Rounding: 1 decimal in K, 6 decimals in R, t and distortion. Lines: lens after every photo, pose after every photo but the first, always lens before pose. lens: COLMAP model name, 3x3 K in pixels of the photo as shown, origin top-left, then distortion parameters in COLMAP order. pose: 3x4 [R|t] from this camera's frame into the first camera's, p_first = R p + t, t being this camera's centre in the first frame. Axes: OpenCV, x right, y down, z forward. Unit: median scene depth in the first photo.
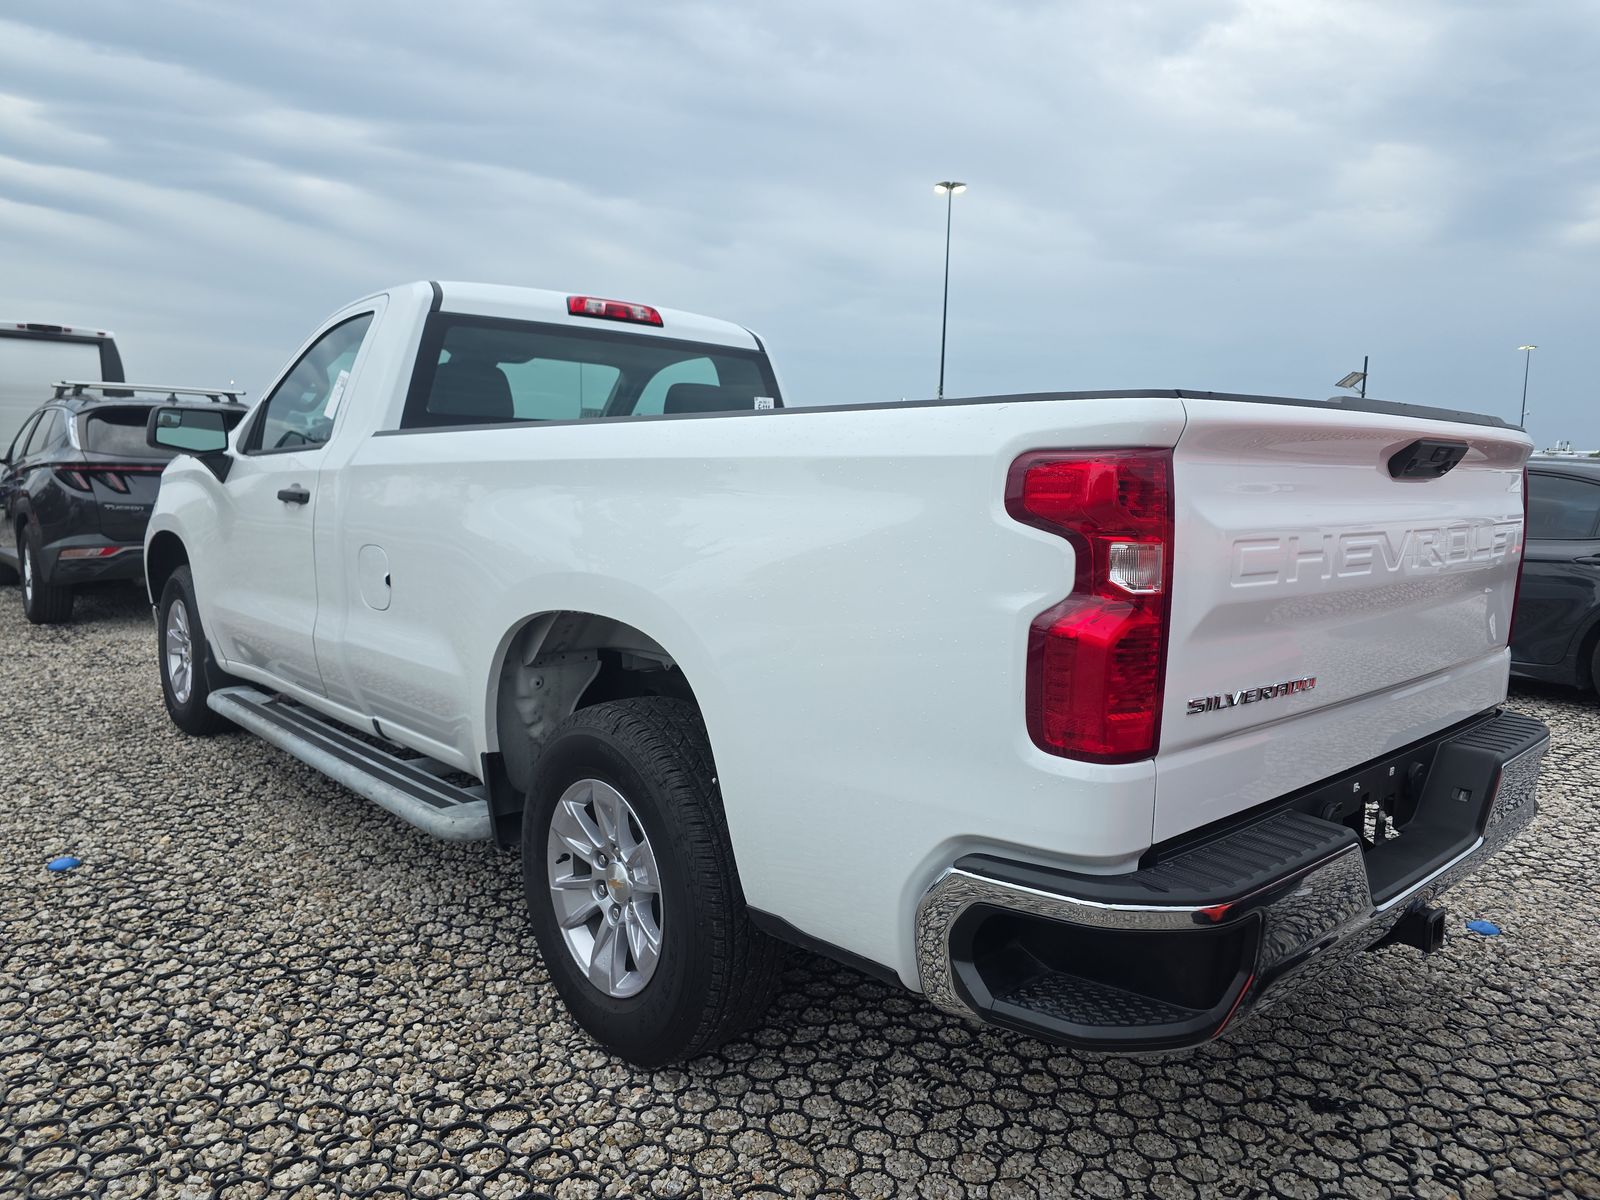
lens RADIAL K [[1066.5, 0, 806.9], [0, 1066.5, 598.8], [0, 0, 1]] dist [0.037882, -0.040437]
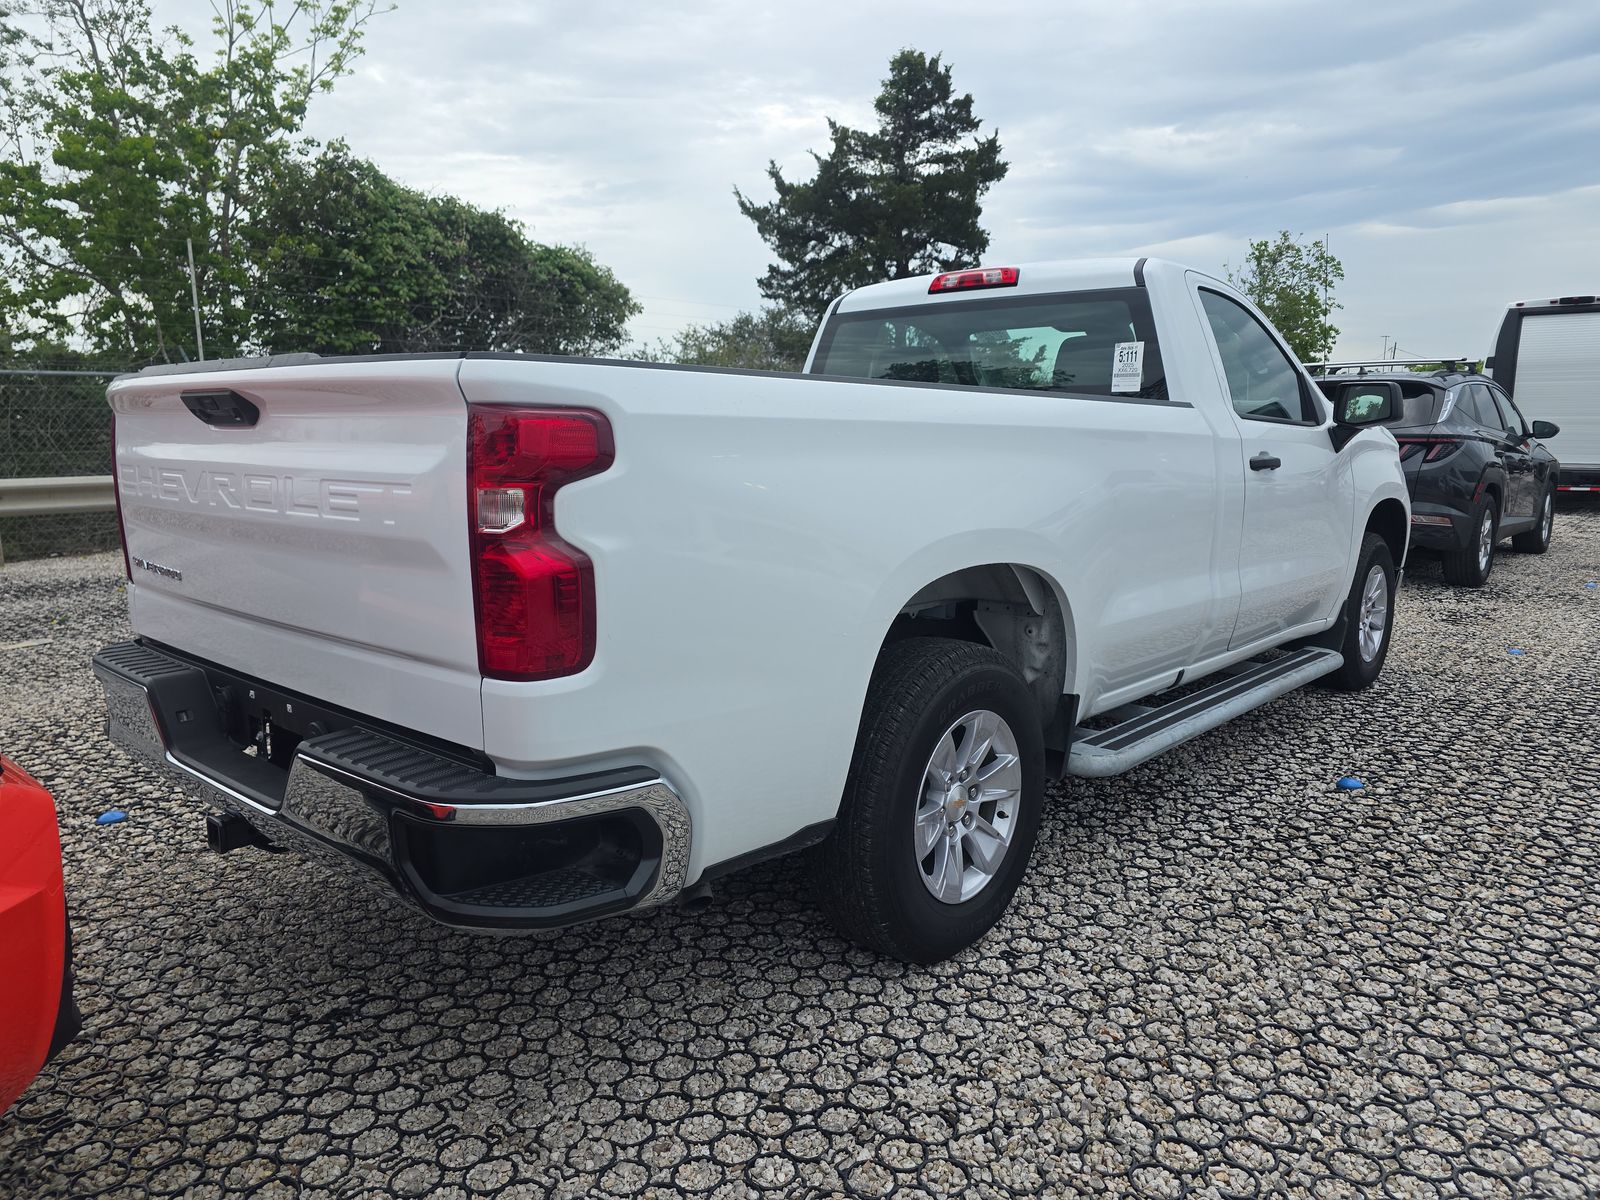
lens RADIAL K [[1066.5, 0, 804.2], [0, 1066.5, 601.9], [0, 0, 1]] dist [0.037882, -0.040437]
pose [[0.121591, 0.135458, -0.983294, 0.904470], [-0.111749, 0.986214, 0.122042, -0.070190], [0.986270, 0.095043, 0.135052, 0.748350]]
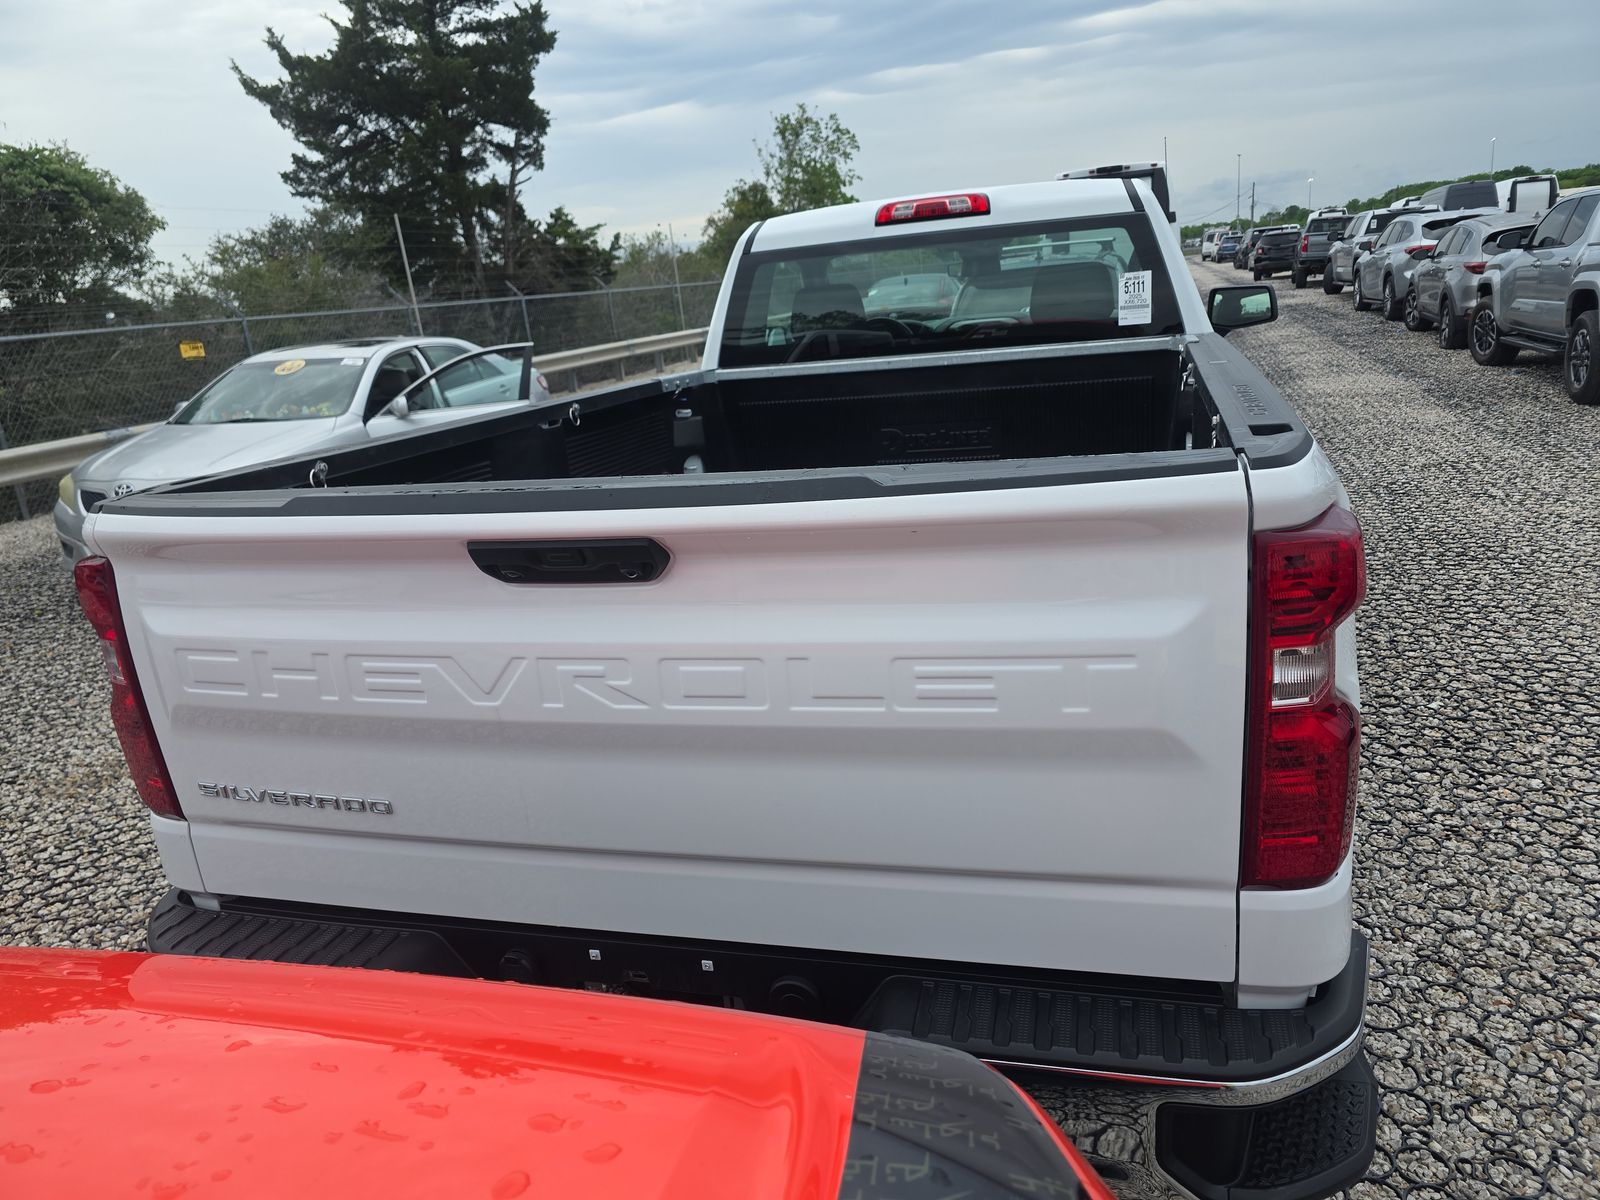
lens RADIAL K [[1066.5, 0, 813.6], [0, 1066.5, 611.2], [0, 0, 1]] dist [0.037882, -0.040437]
pose [[0.523575, 0.175599, -0.833687, 0.634863], [0.001784, 0.978301, 0.207180, -0.122026], [0.851978, -0.109961, 0.511900, 0.402316]]
